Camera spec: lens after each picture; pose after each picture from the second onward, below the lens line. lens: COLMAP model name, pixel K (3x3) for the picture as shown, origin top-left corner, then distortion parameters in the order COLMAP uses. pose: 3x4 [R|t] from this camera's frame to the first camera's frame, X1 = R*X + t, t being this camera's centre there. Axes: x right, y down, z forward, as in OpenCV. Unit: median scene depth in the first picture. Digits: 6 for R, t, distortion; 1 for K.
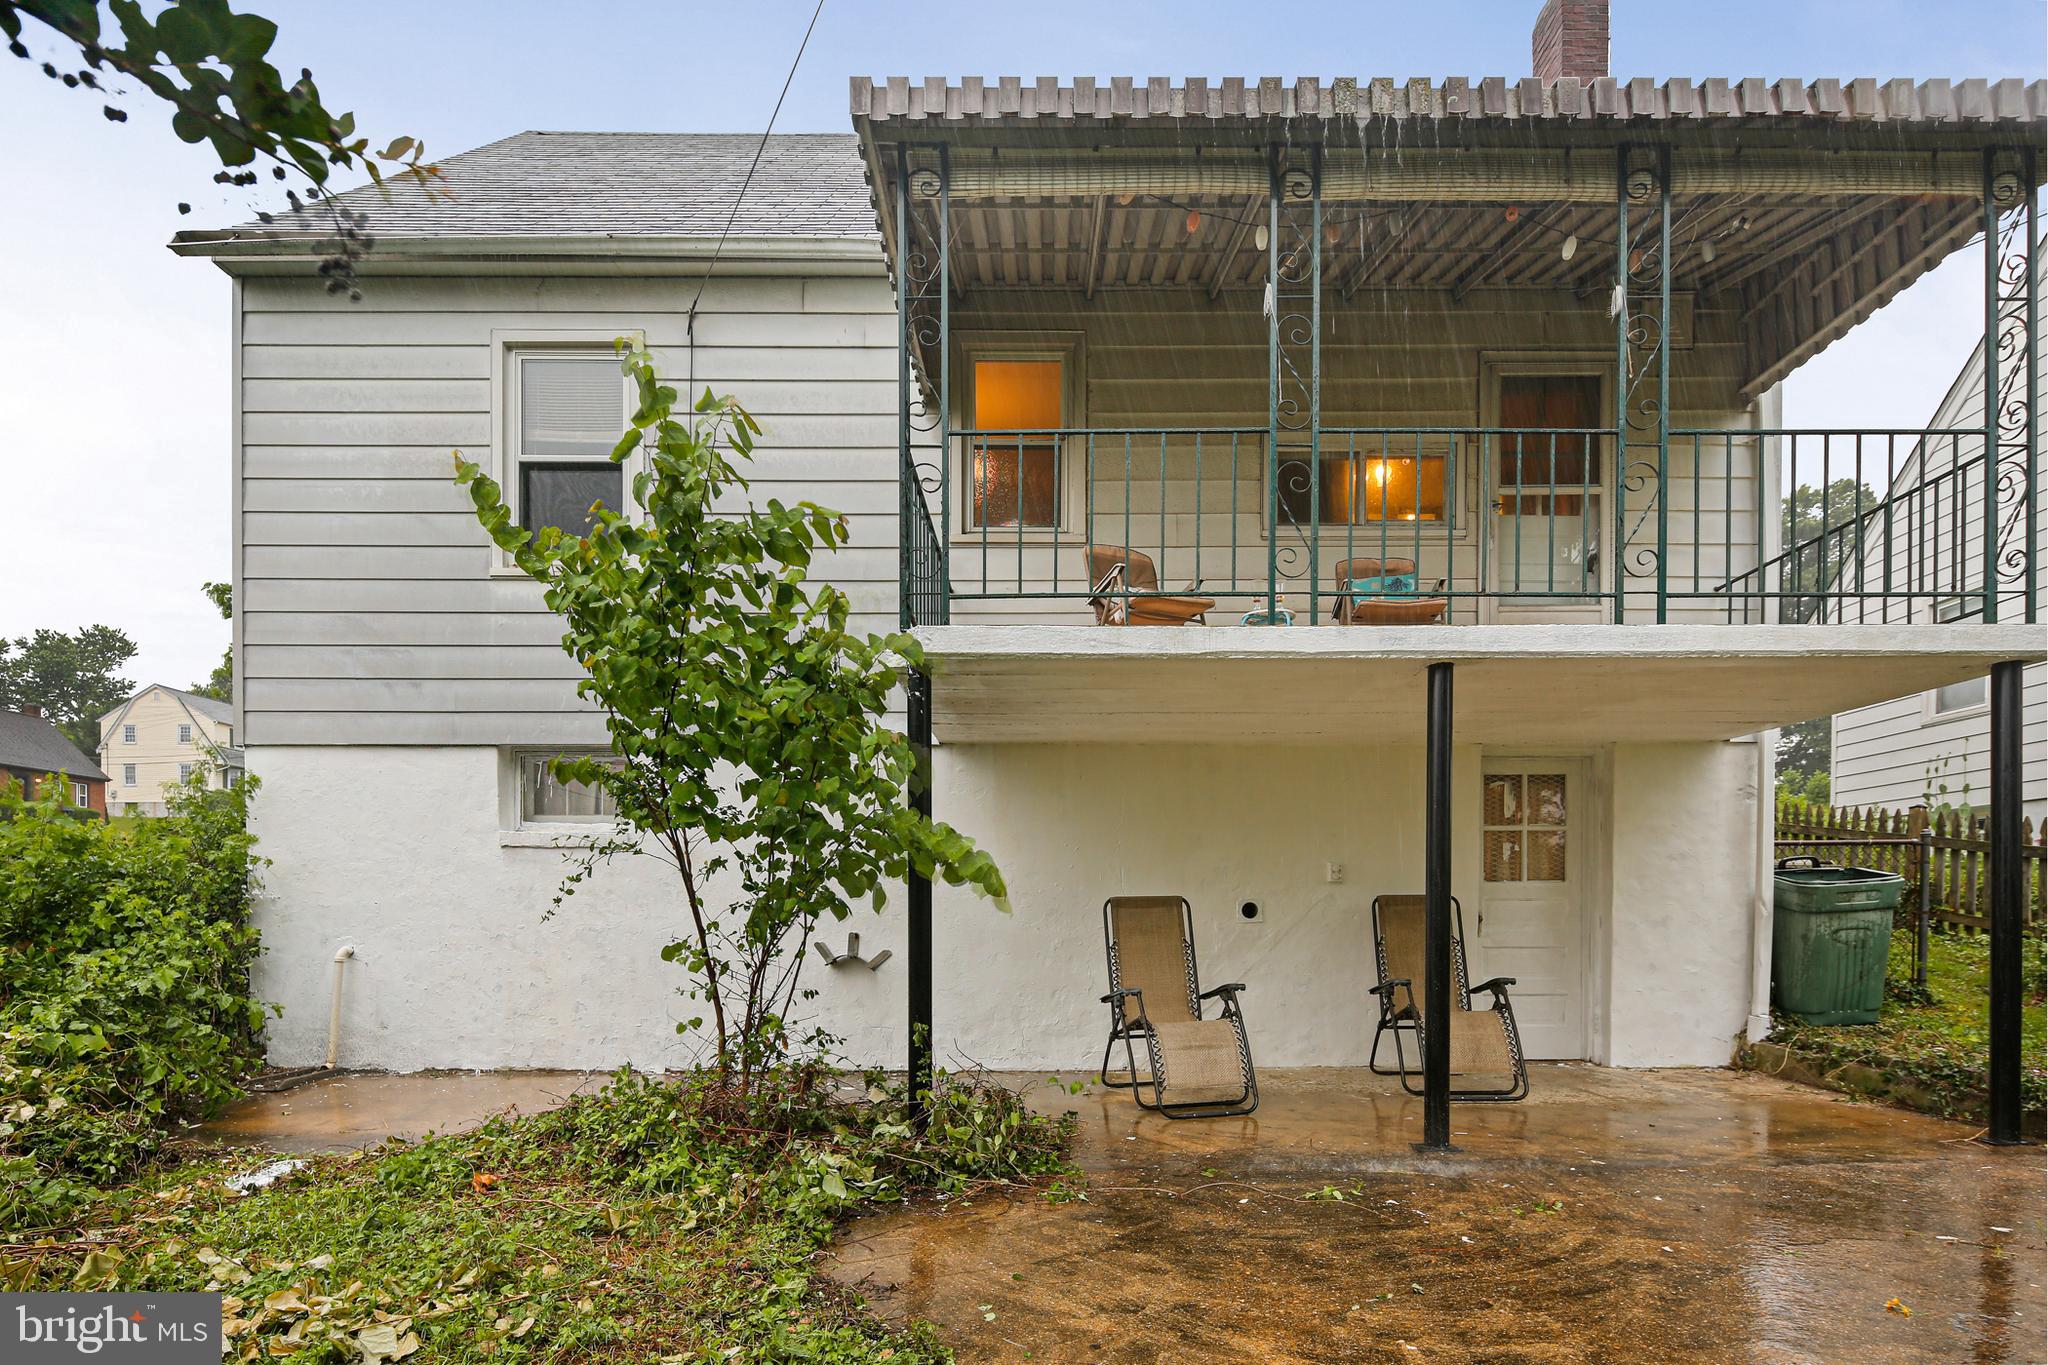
lens RADIAL K [[1050.1, 0, 1023.3], [0, 1050.1, 738.6], [0, 0, 1]] dist [-0.003361, -0.001394]
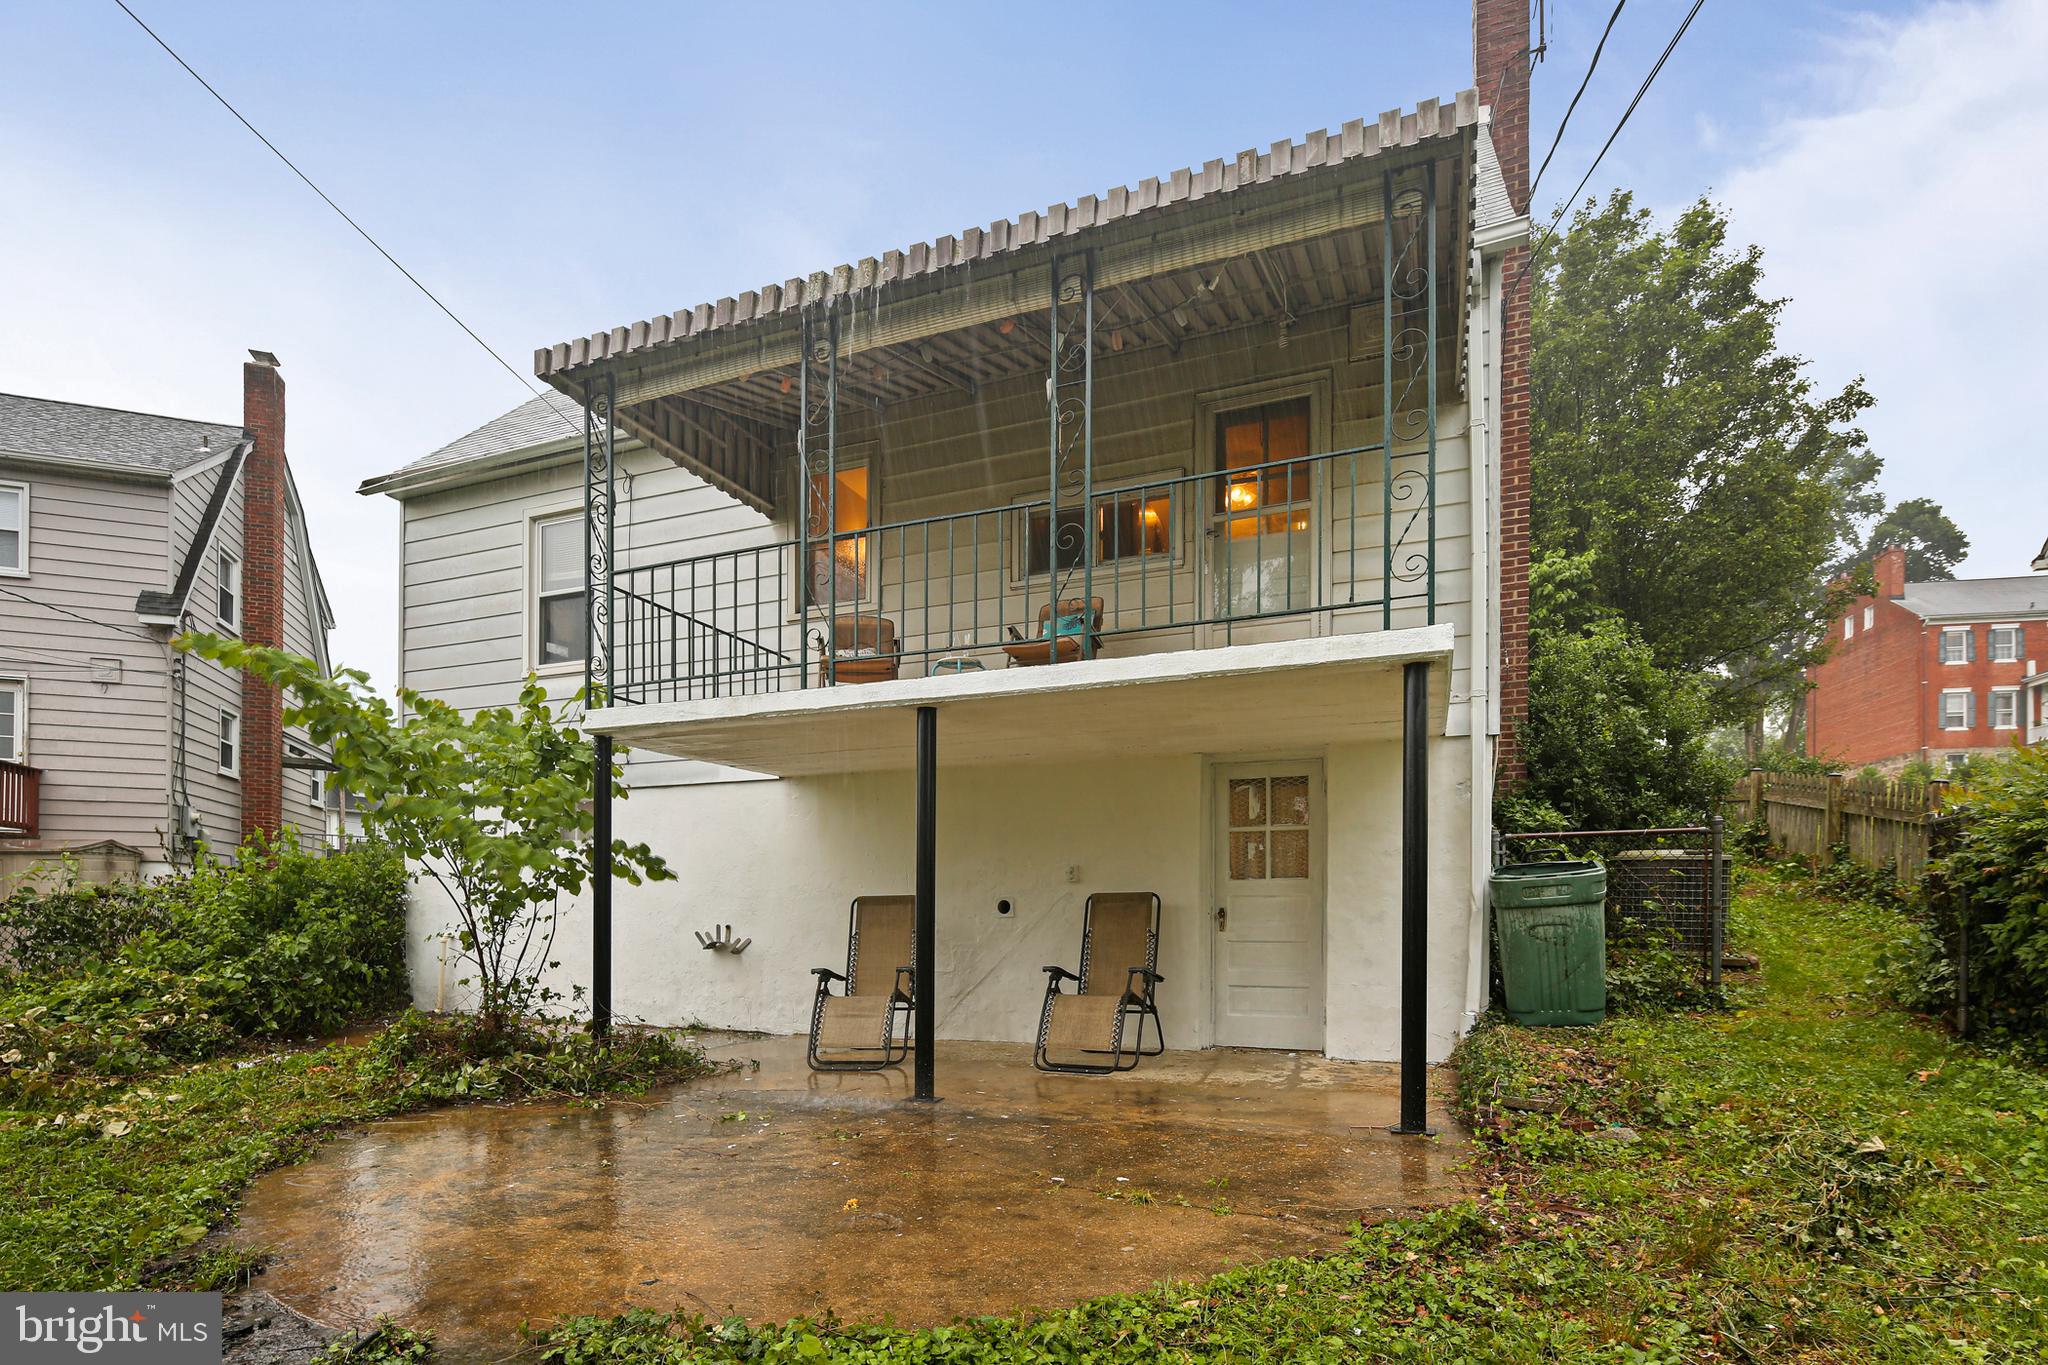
lens RADIAL K [[992.9, 0, 1026.7], [0, 992.9, 688.2], [0, 0, 1]] dist [-0.002396, -0.000912]
pose [[0.930075, -0.081567, -0.358199, 0.656934], [0.060374, 0.995720, -0.069977, -0.000570], [0.362374, 0.043458, 0.931019, -0.033668]]
